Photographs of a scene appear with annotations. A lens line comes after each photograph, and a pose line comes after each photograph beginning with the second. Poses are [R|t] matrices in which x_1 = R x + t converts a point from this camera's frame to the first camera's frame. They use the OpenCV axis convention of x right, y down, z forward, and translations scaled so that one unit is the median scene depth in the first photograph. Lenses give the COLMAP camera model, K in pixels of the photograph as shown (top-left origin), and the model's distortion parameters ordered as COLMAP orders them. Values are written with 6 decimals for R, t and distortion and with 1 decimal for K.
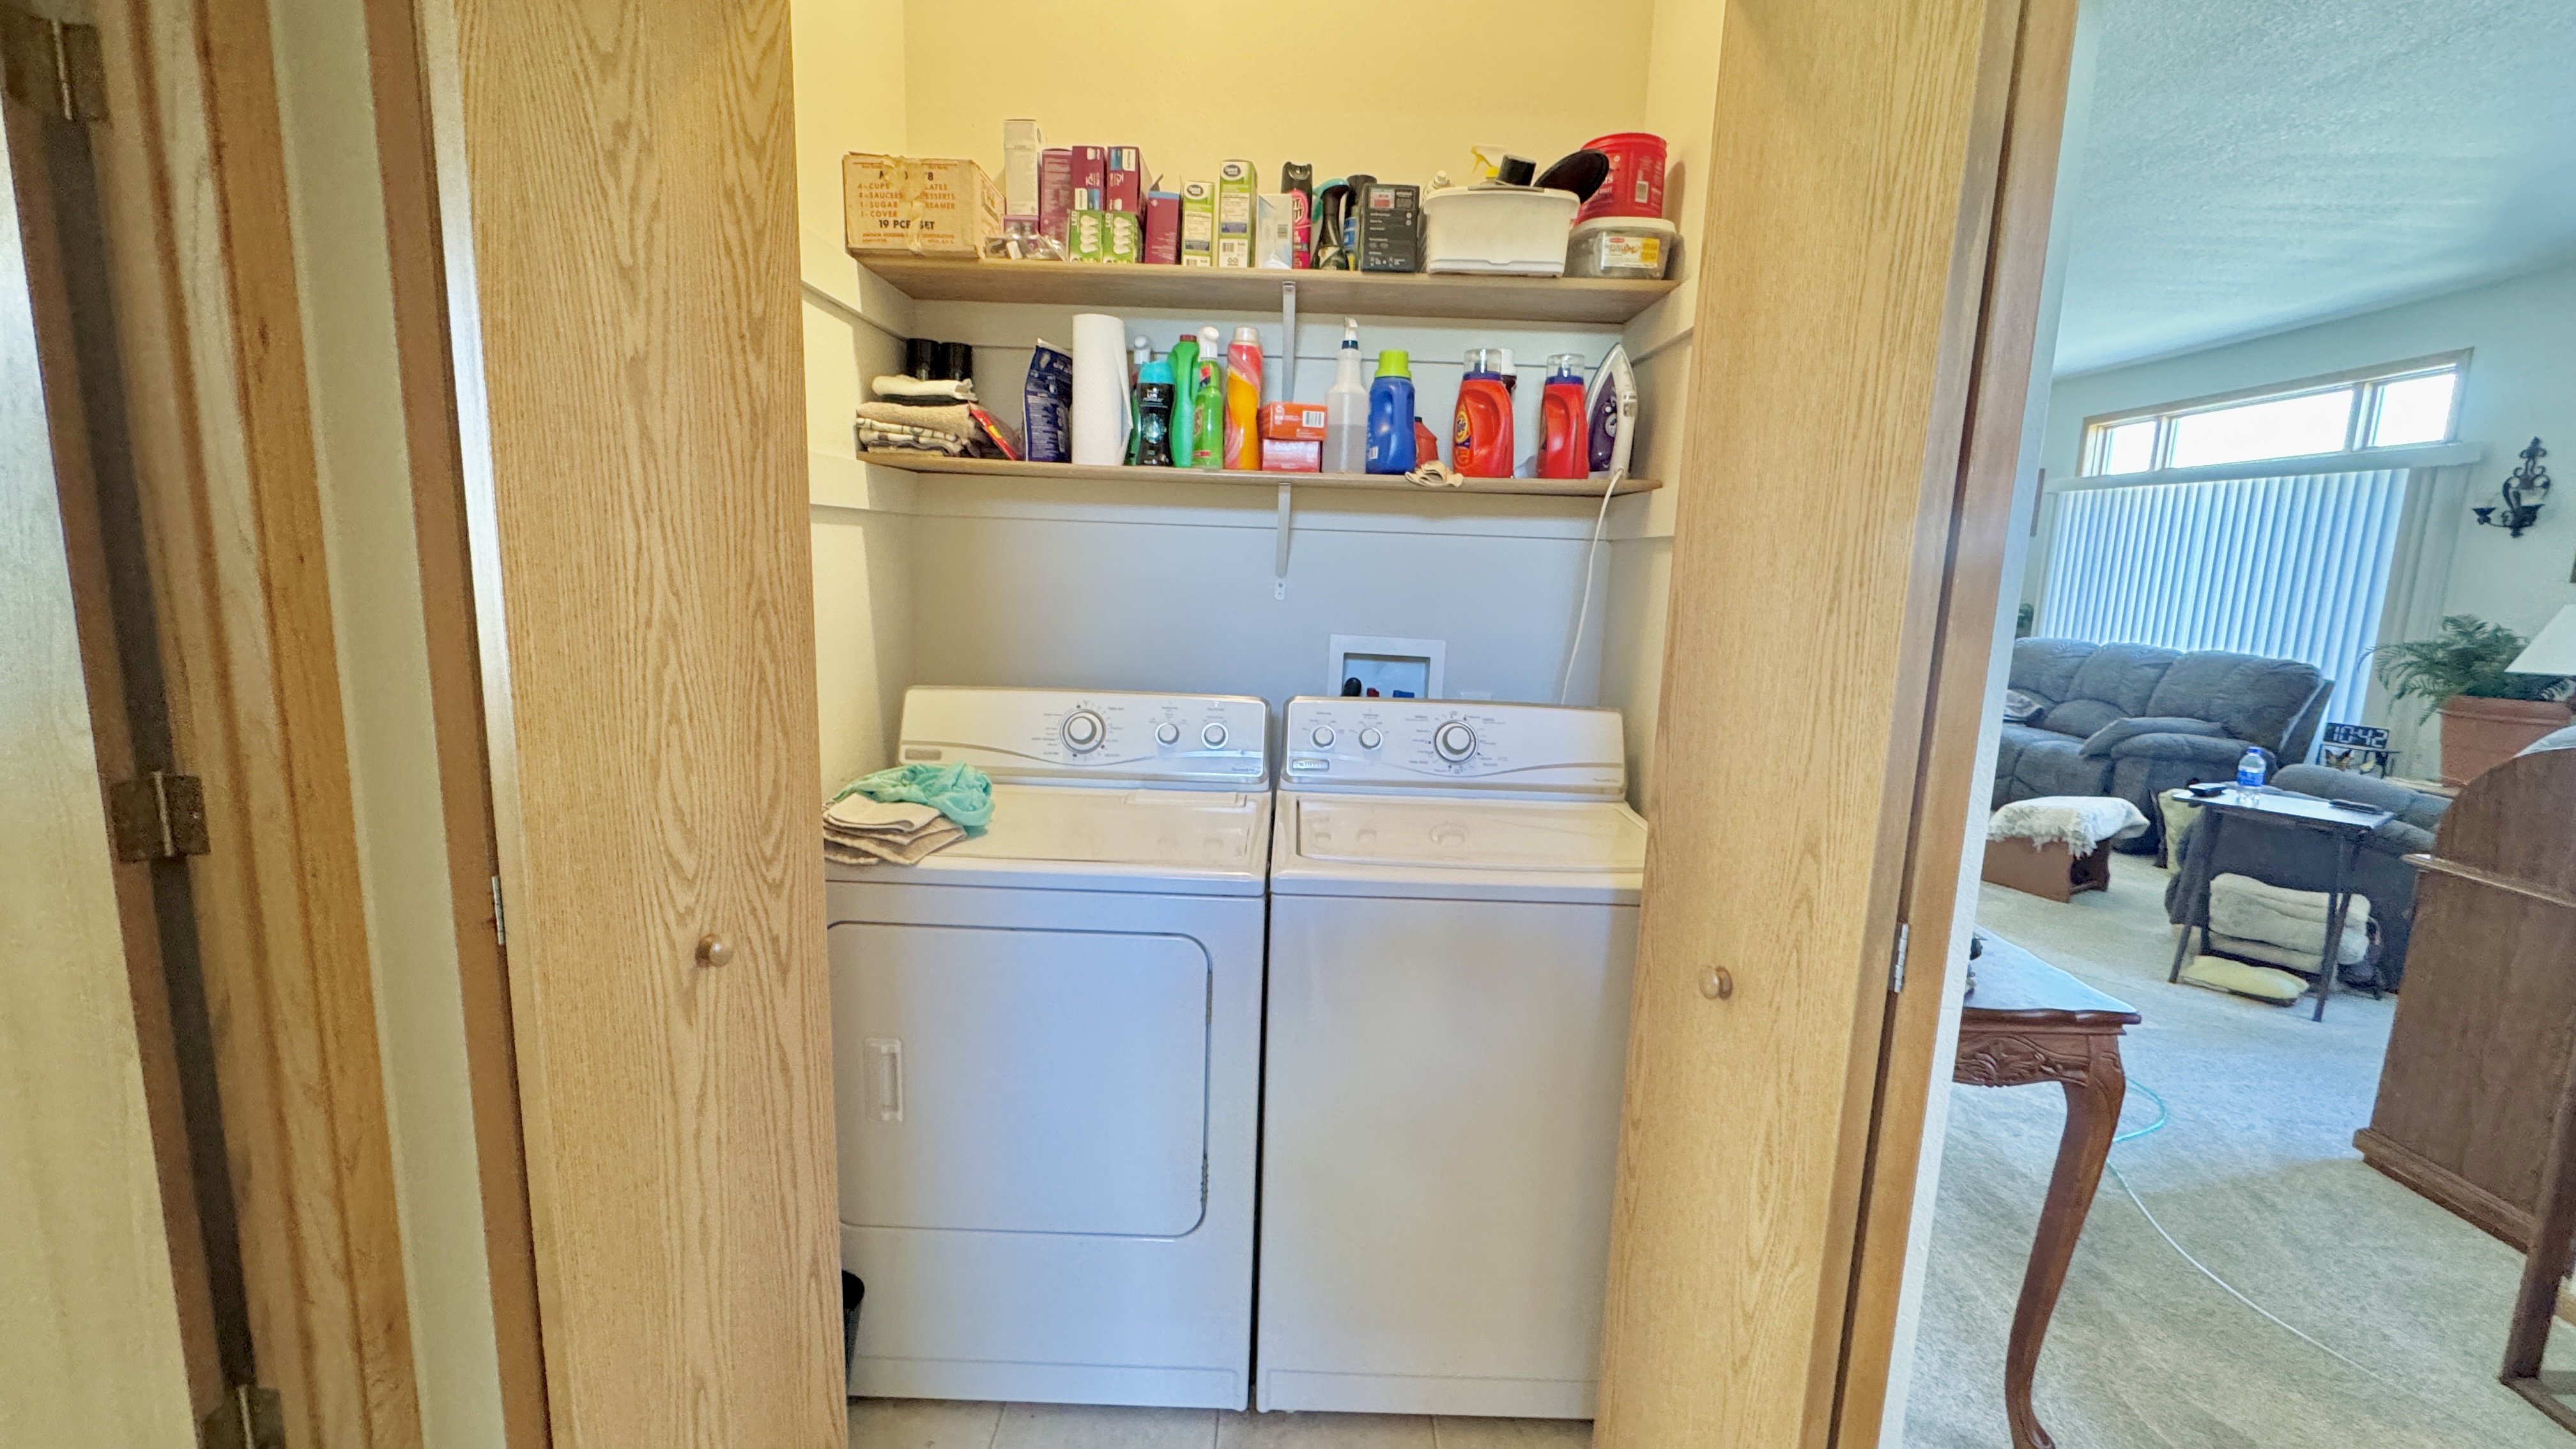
lens RADIAL K [[1025.9, 0, 1292.3], [0, 1025.9, 719.8], [0, 0, 1]] dist [-0.005636, 0.001536]
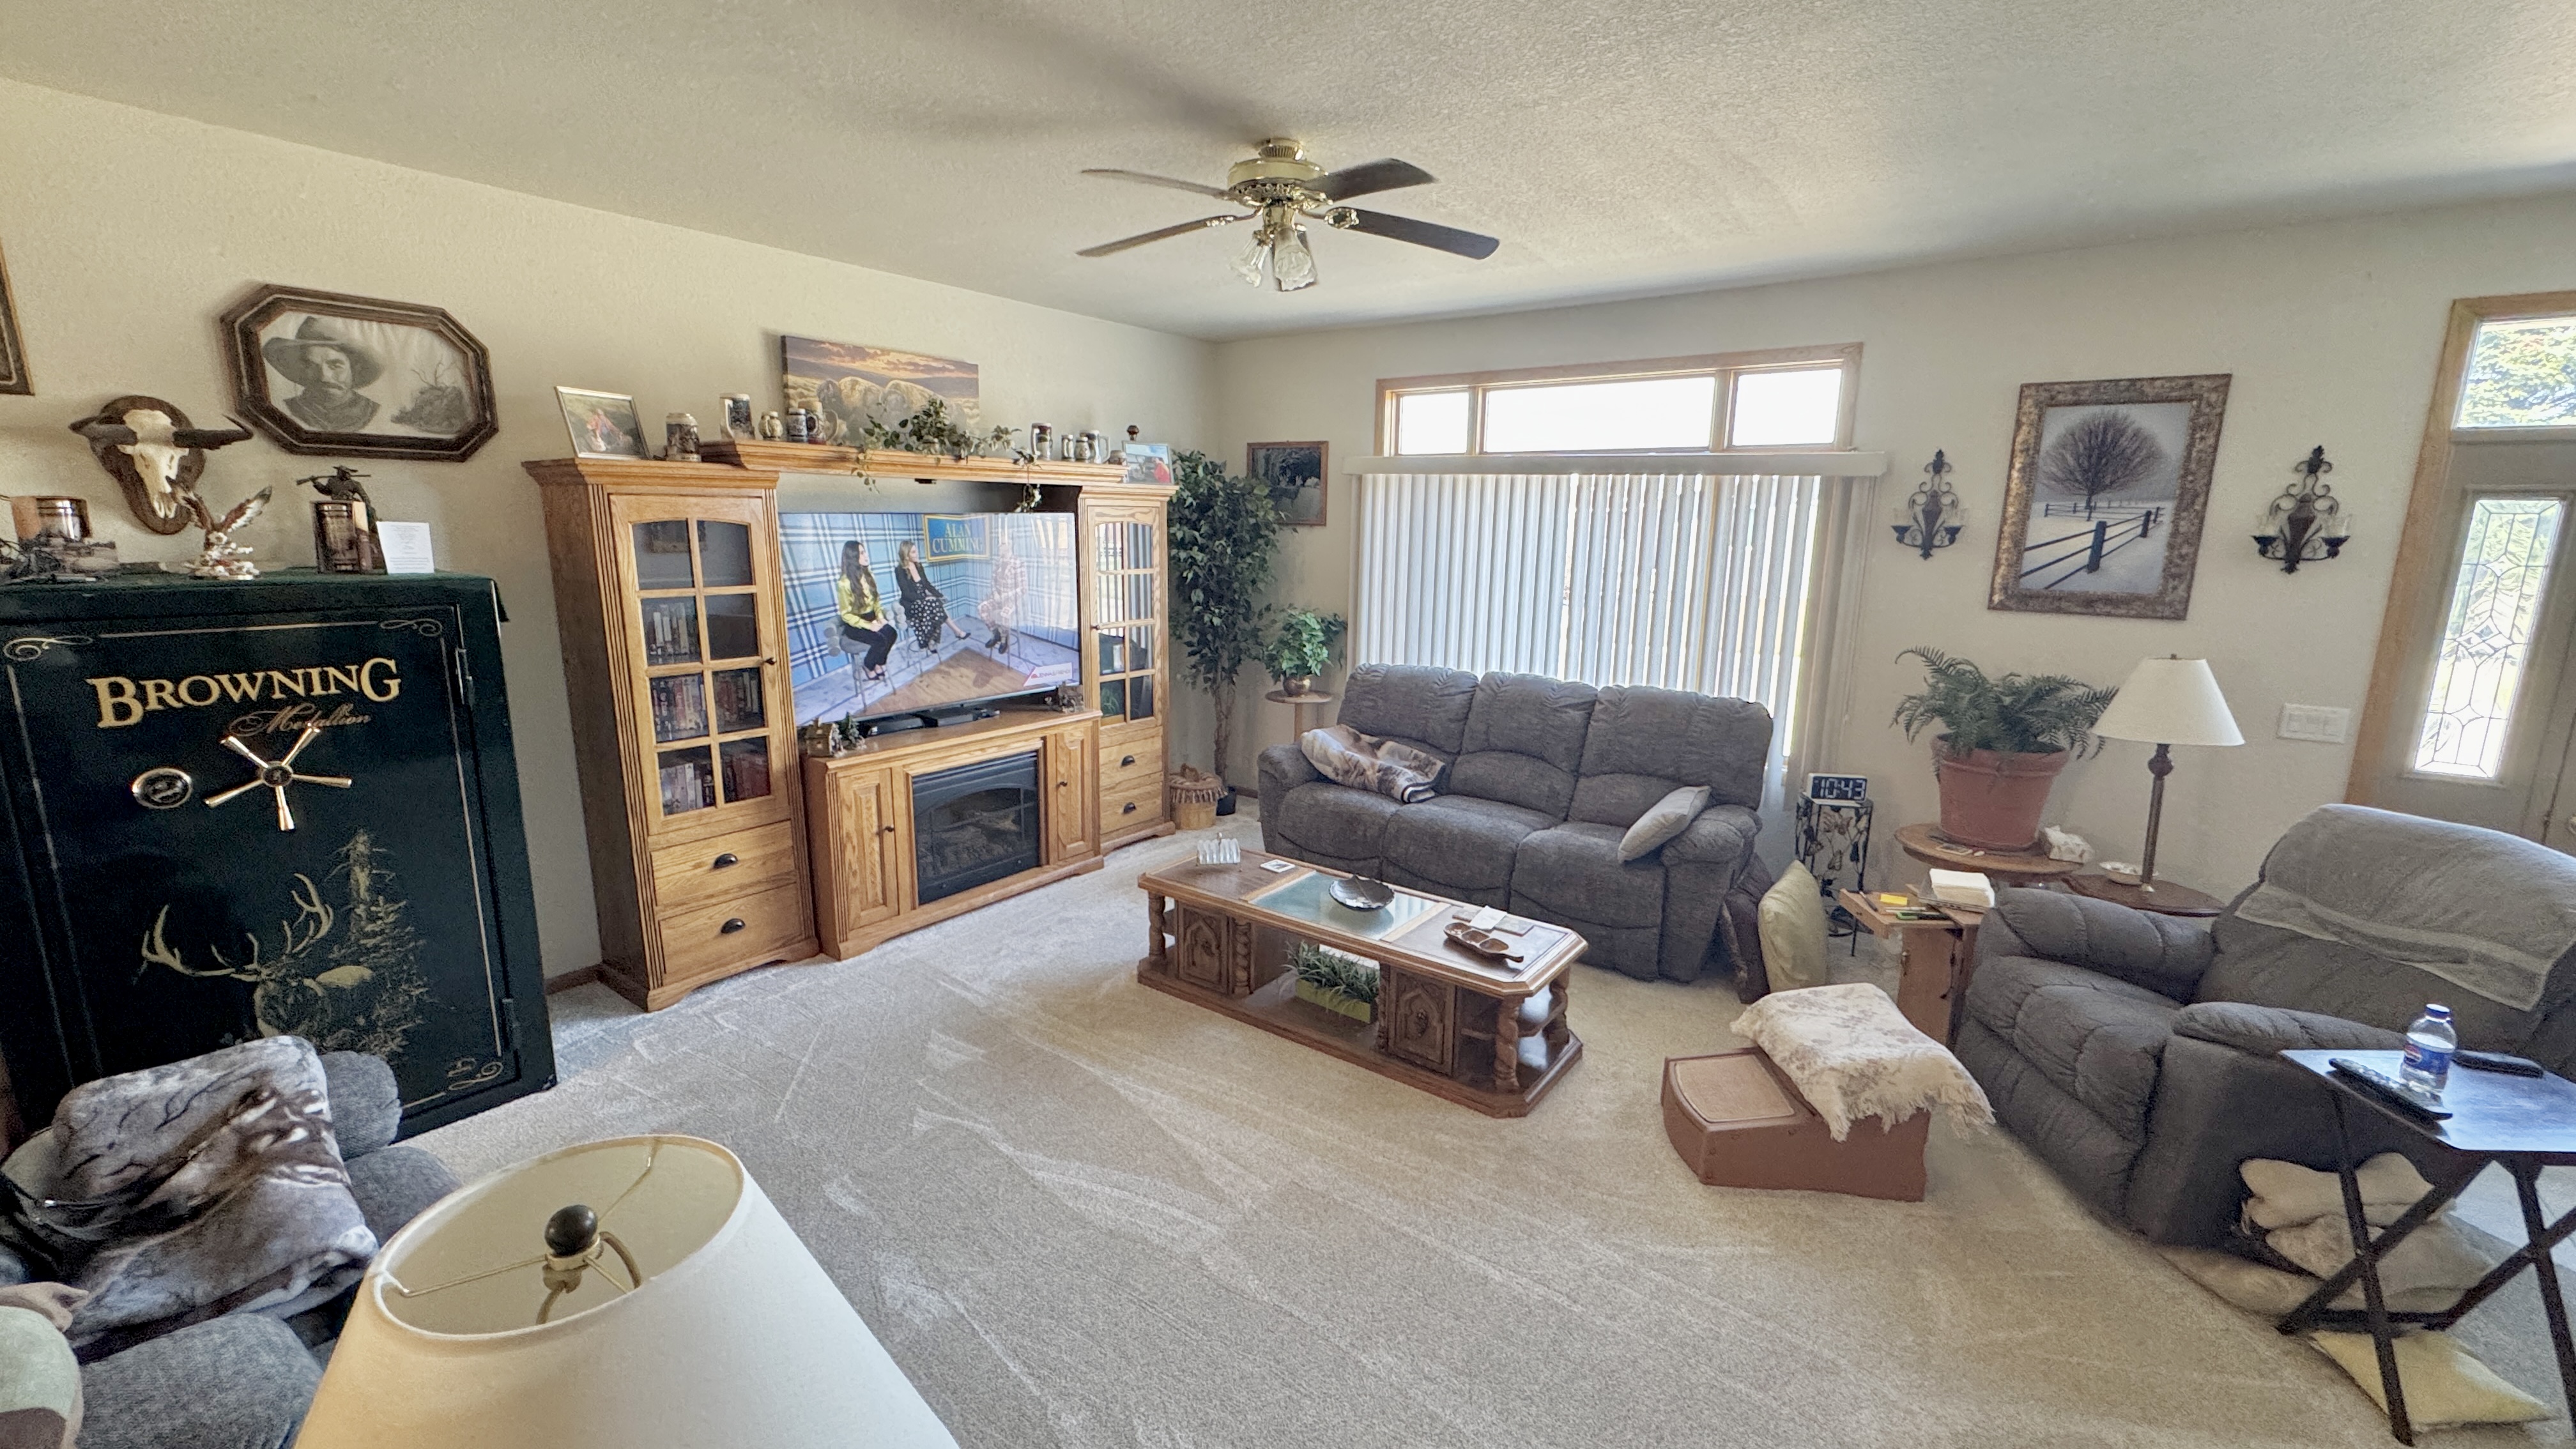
lens RADIAL K [[1025.9, 0, 1276.0], [0, 1025.9, 728.4], [0, 0, 1]] dist [-0.005636, 0.001536]
pose [[0.599534, -0.184289, 0.778843, 0.080815], [0.128369, 0.982672, 0.133704, -0.211207], [-0.789987, 0.019820, 0.612803, 0.835923]]
